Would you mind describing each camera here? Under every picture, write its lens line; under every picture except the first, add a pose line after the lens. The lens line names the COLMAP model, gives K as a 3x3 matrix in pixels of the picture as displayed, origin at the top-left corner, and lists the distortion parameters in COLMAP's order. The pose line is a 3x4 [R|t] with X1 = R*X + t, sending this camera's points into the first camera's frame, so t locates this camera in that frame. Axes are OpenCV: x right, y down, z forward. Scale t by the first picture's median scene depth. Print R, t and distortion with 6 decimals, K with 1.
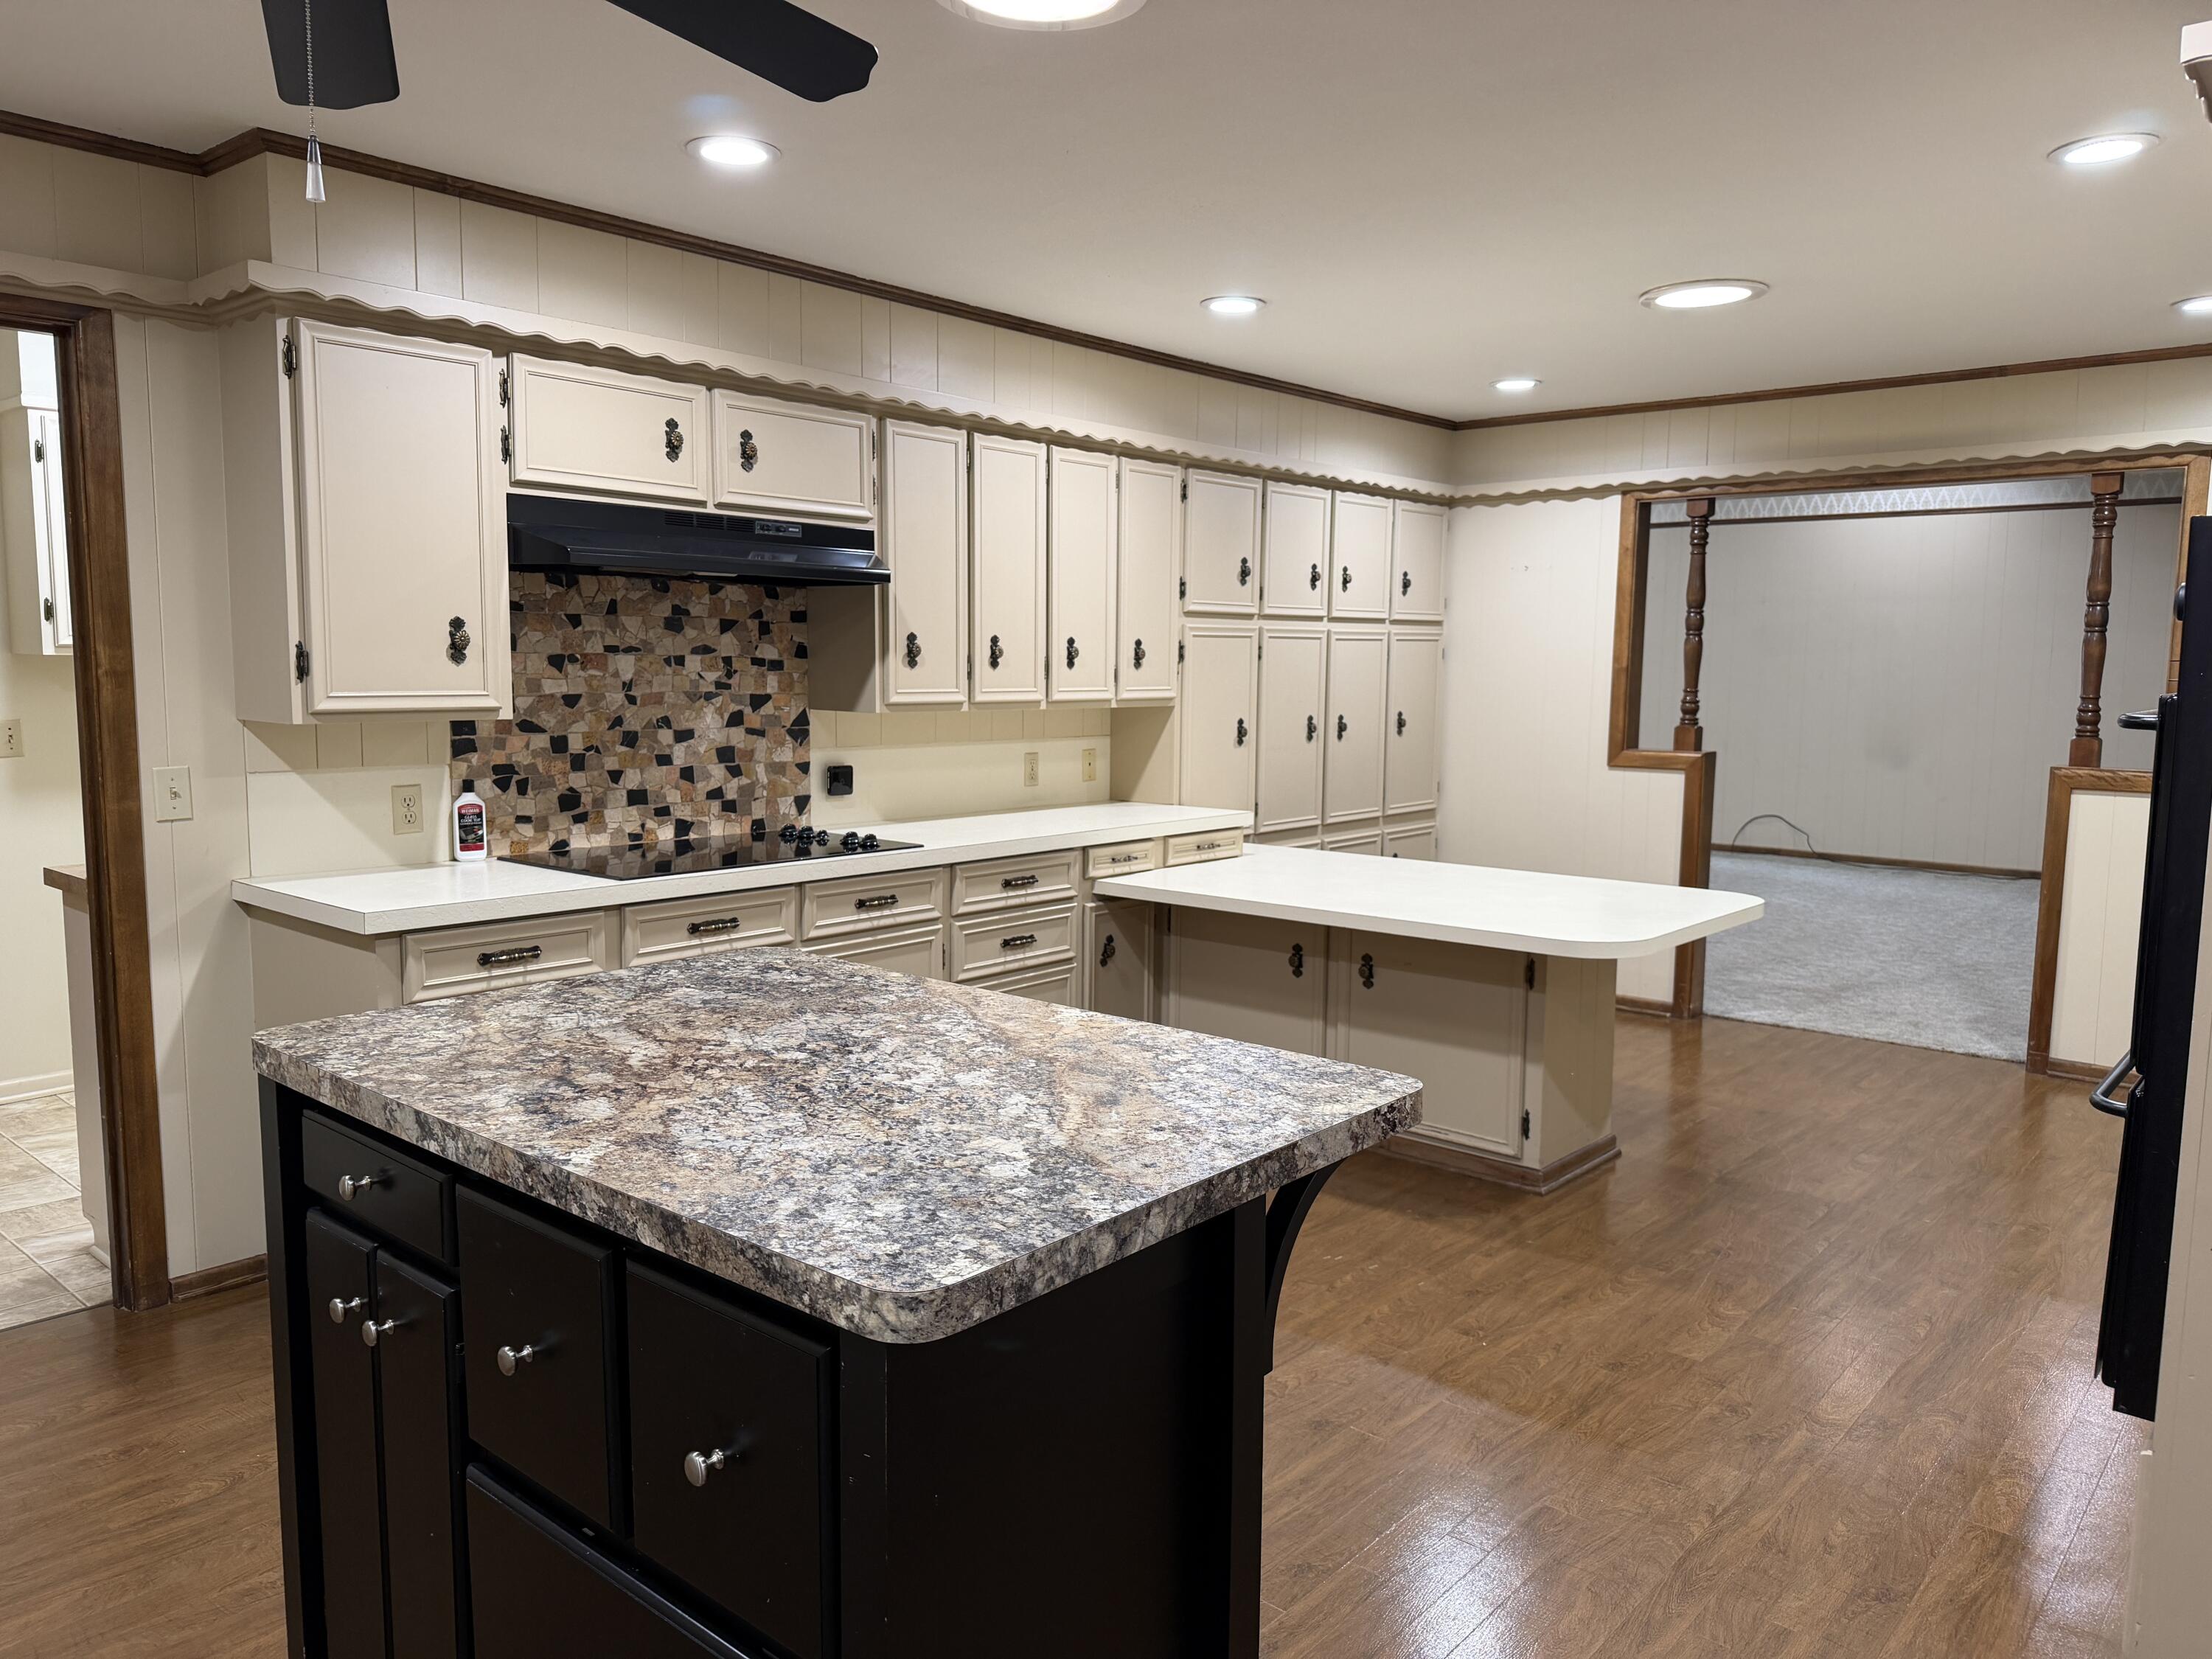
lens RADIAL K [[1558.4, 0, 1102.9], [0, 1558.4, 838.5], [0, 0, 1]] dist [0.123742, -0.171929]
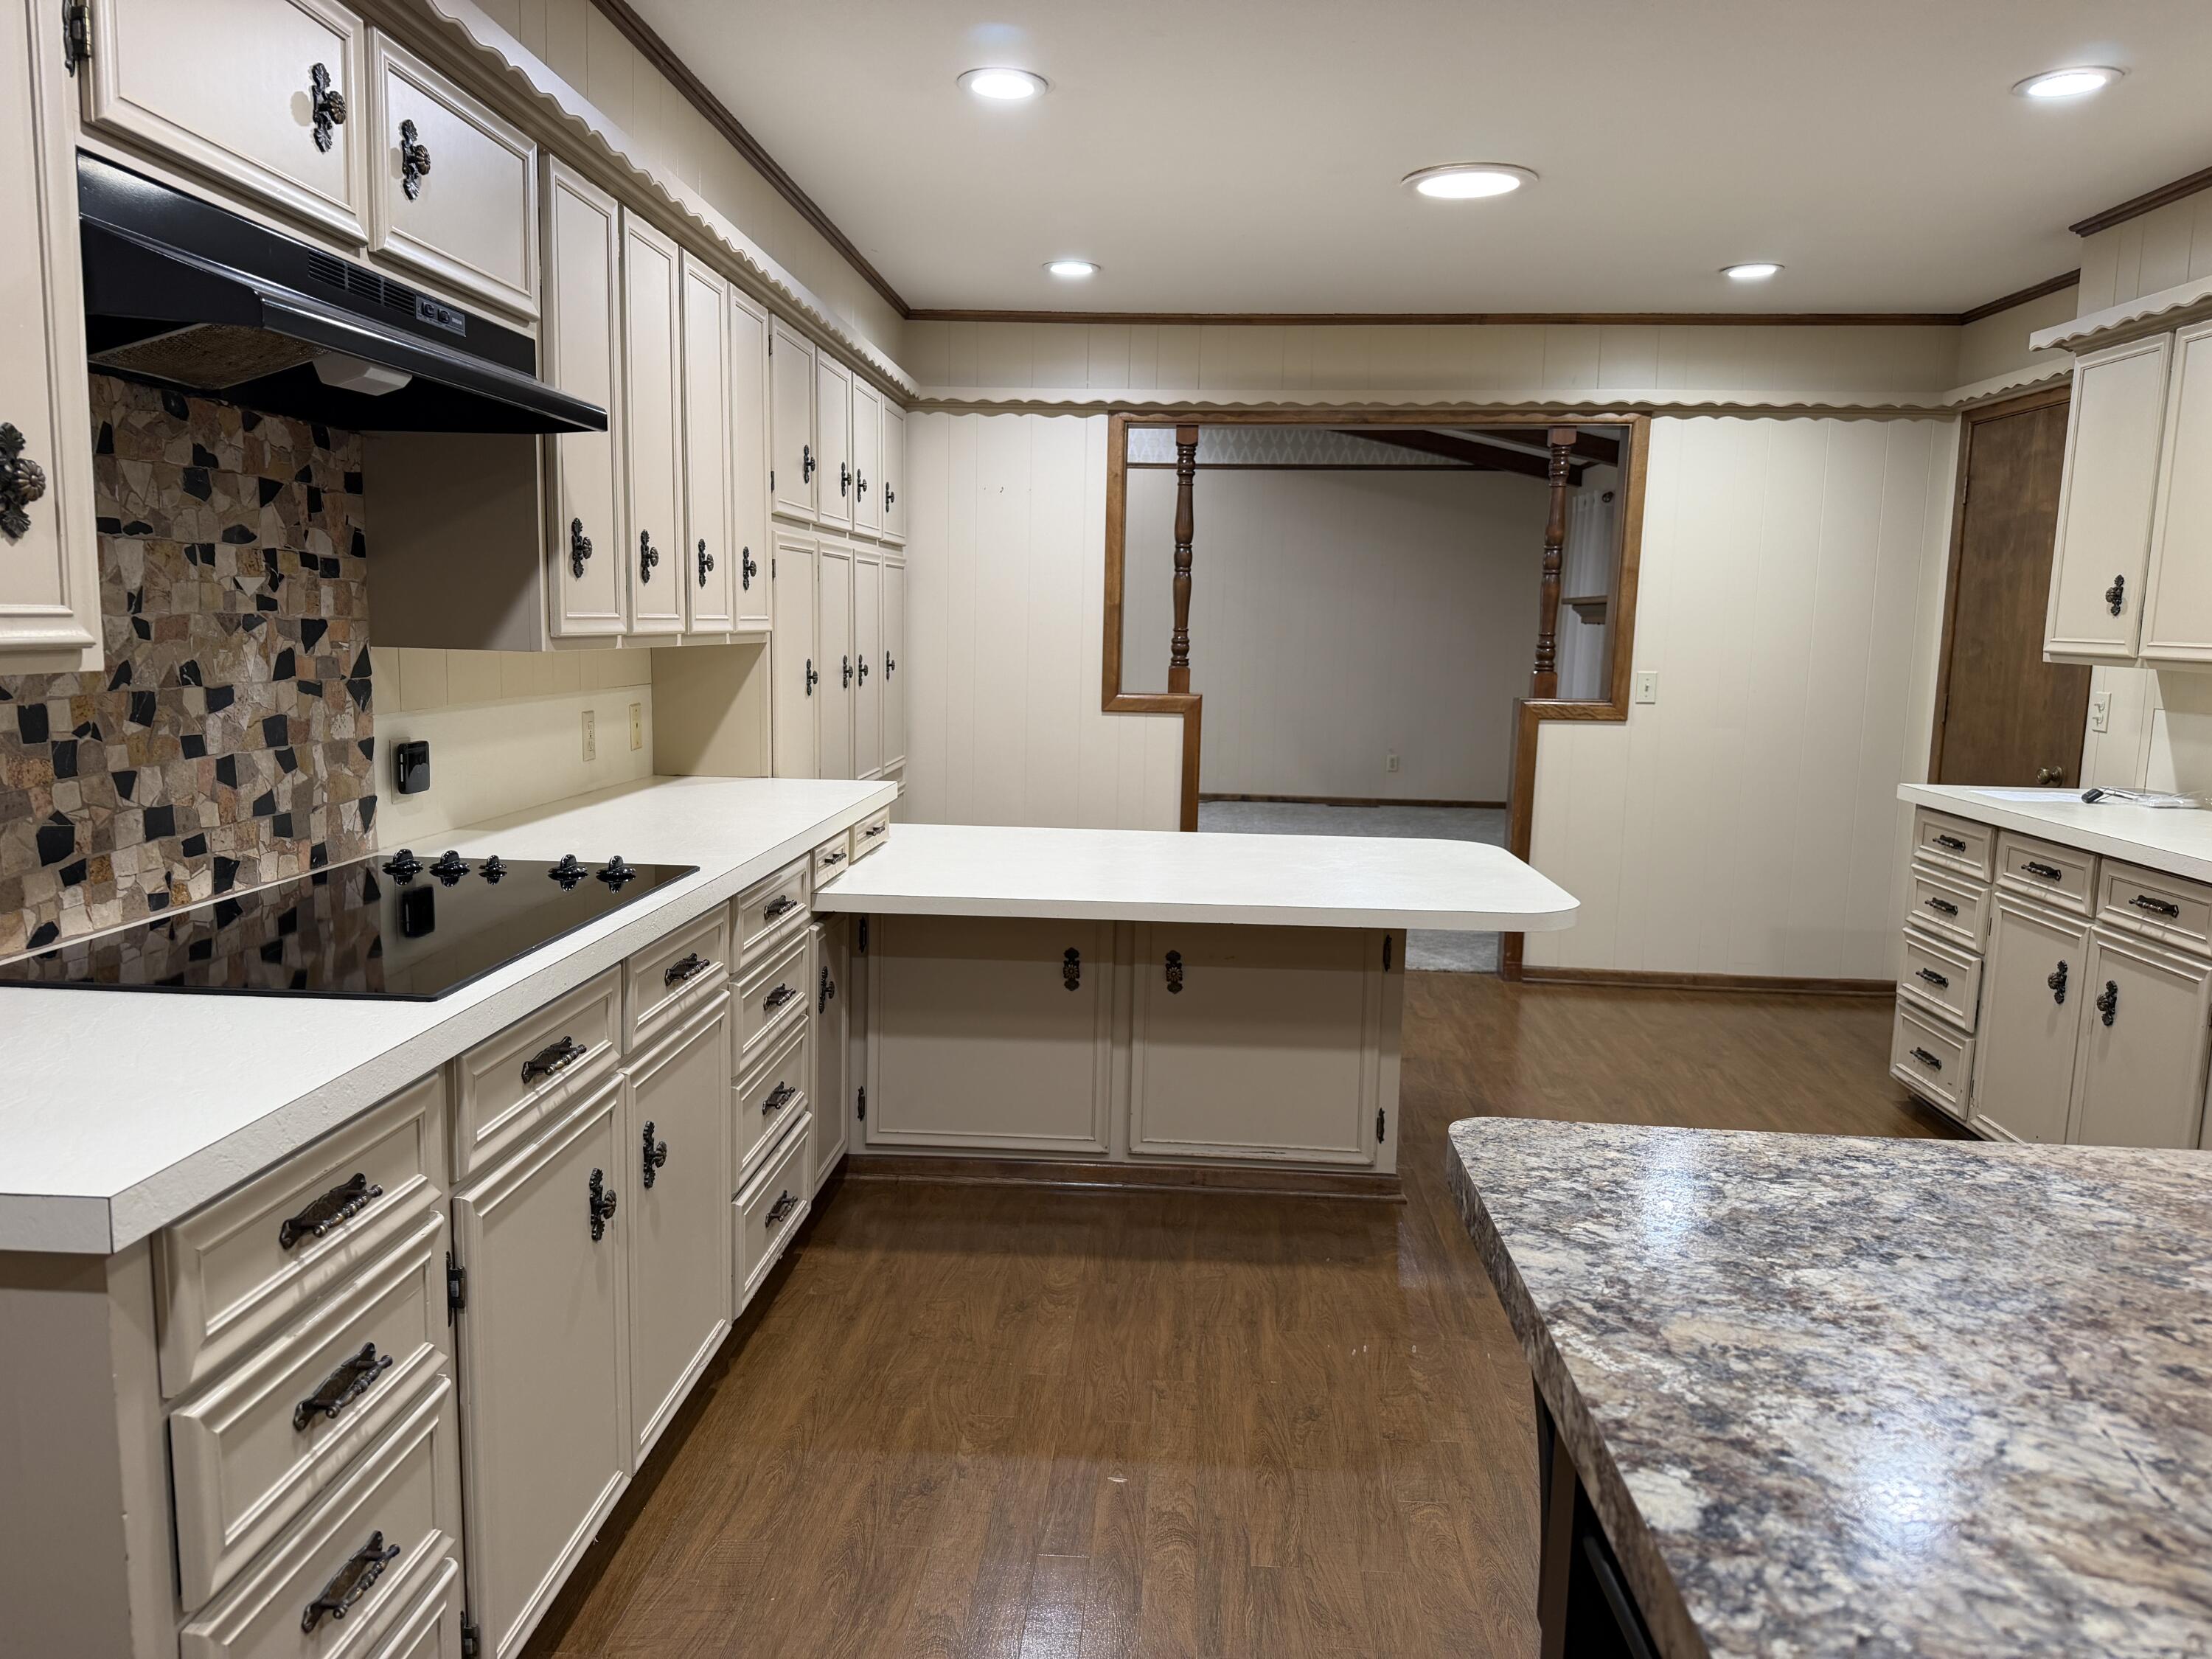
lens RADIAL K [[1558.4, 0, 1102.9], [0, 1558.4, 838.5], [0, 0, 1]] dist [0.123742, -0.171929]
pose [[0.788867, -0.076420, 0.609794, -0.363925], [0.053259, 0.997007, 0.056047, -0.033081], [-0.612252, -0.011737, 0.790576, 0.402294]]
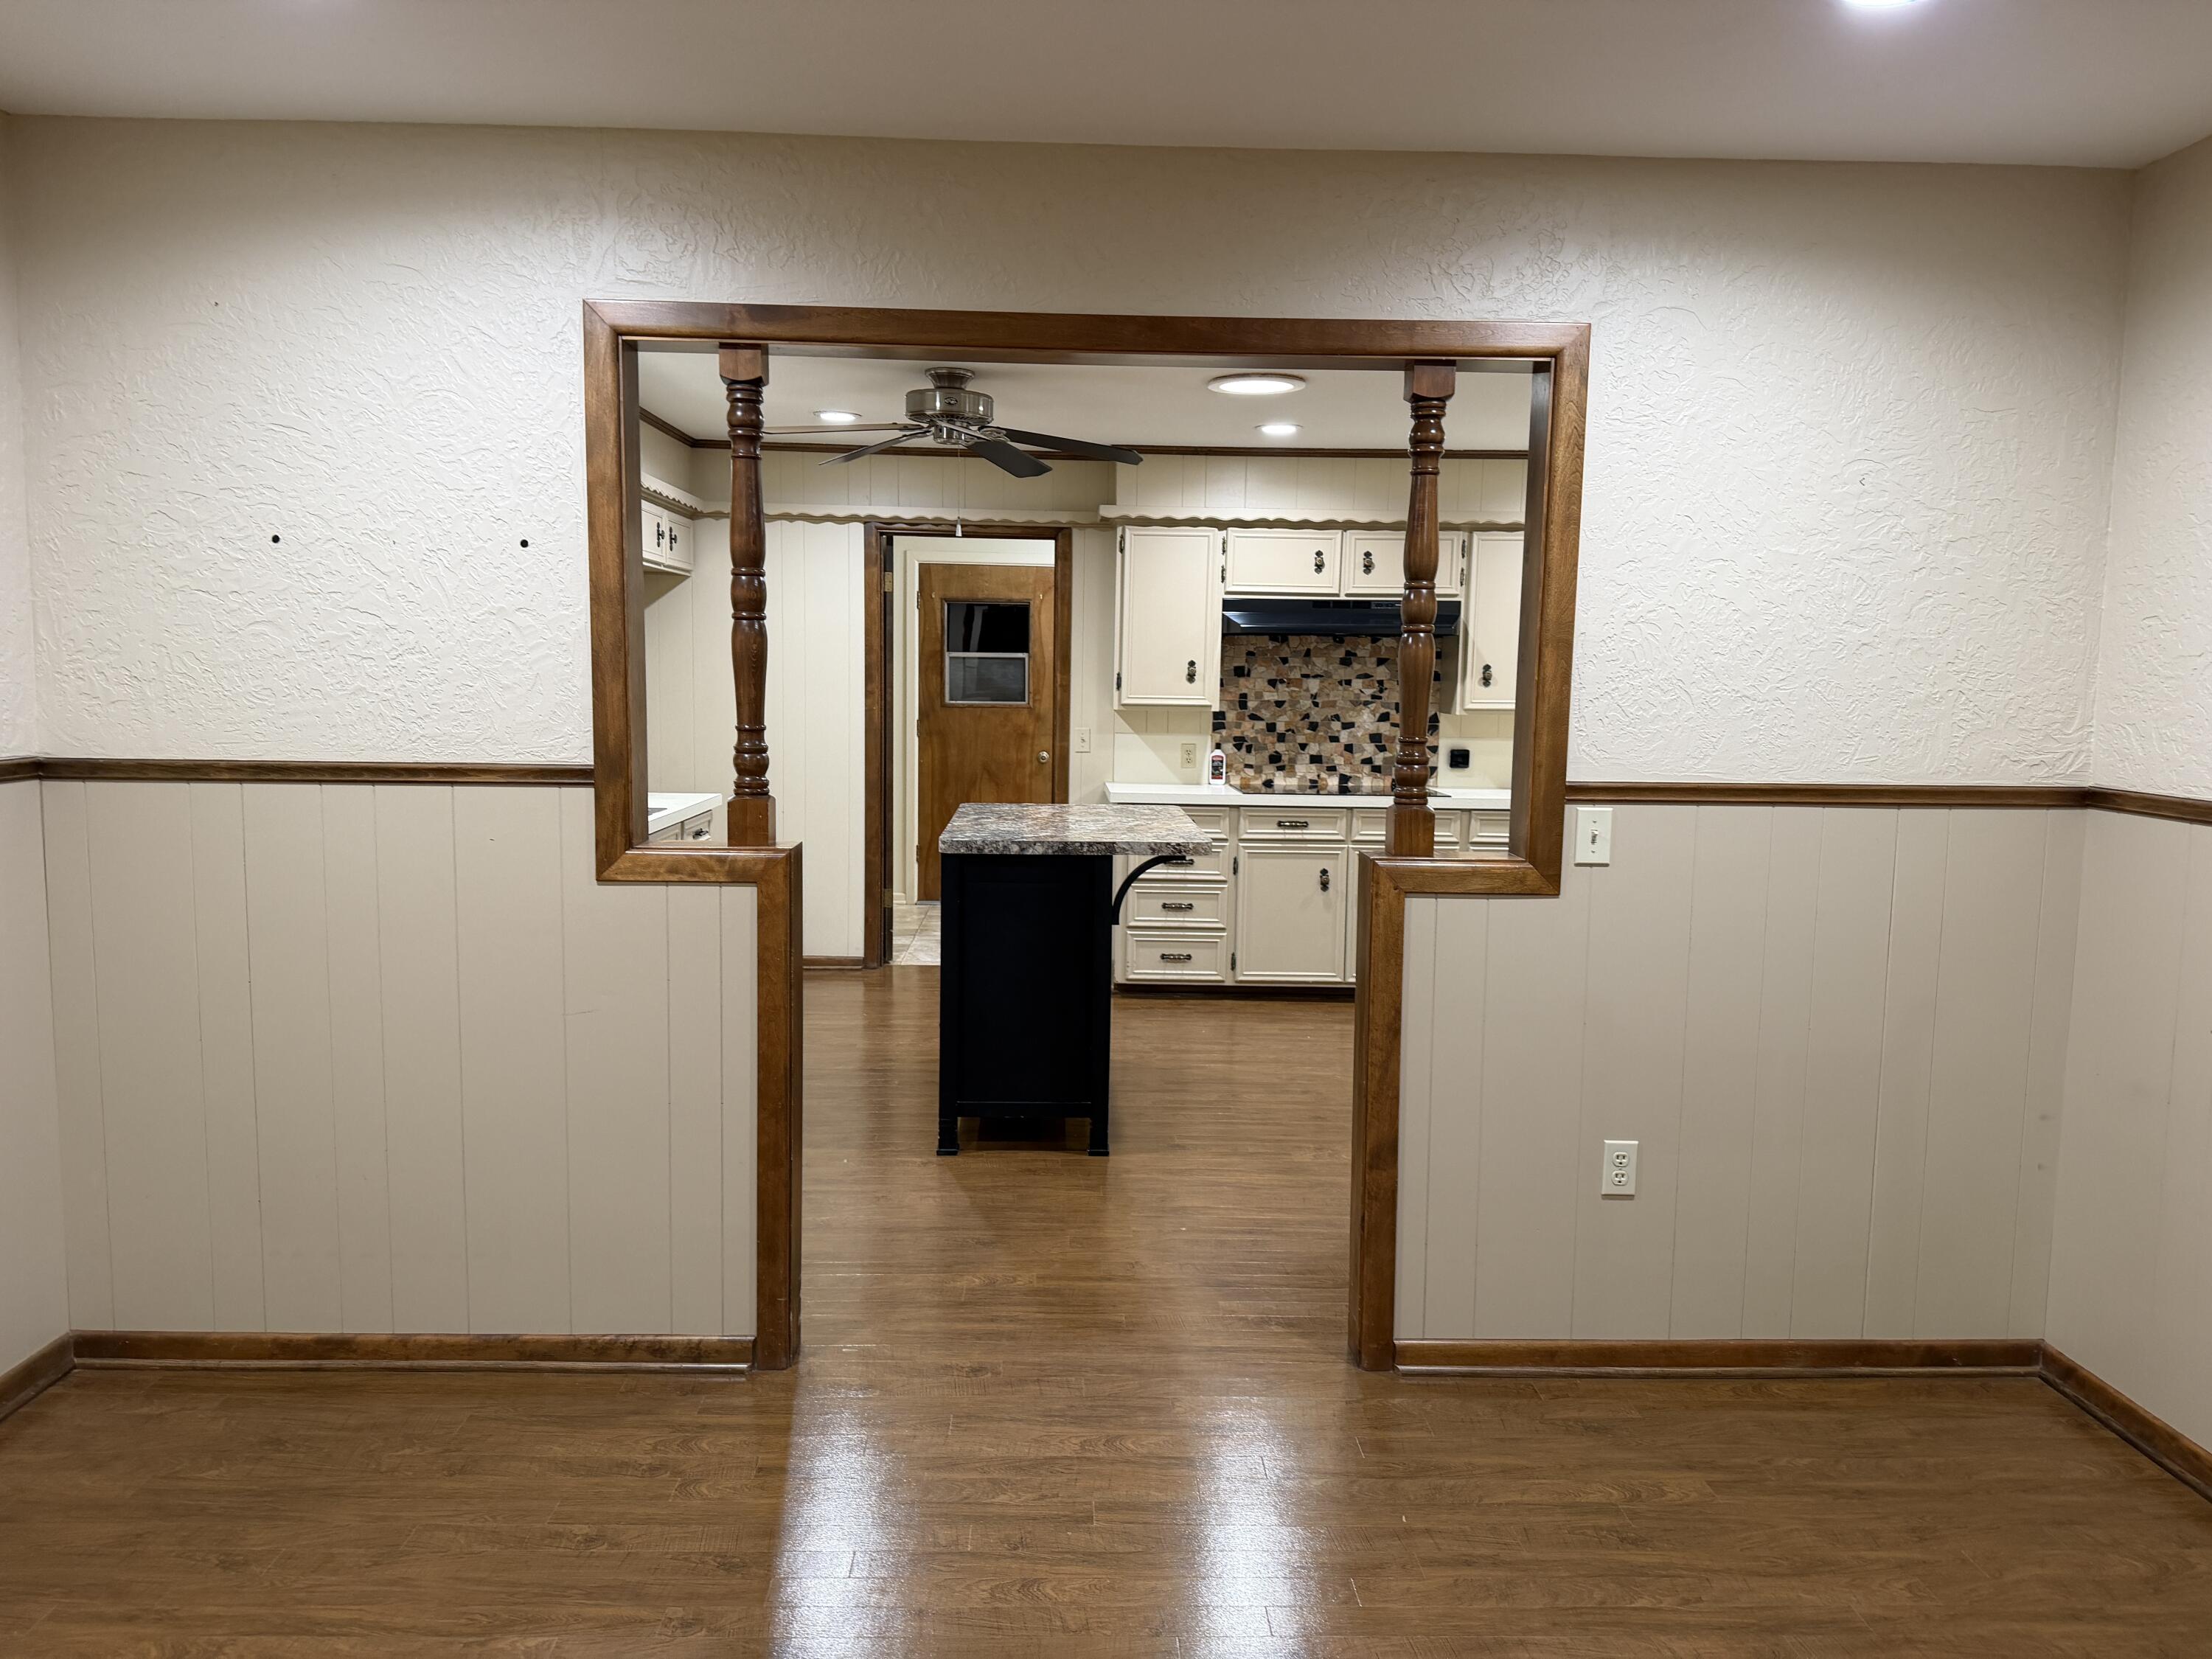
lens RADIAL K [[1558.4, 0, 1102.9], [0, 1558.4, 838.5], [0, 0, 1]] dist [0.123742, -0.171929]
pose [[0.680638, 0.078738, -0.728376, 0.817730], [-0.093331, 0.995426, 0.020393, 0.048408], [0.726651, 0.054100, 0.684874, -0.369508]]
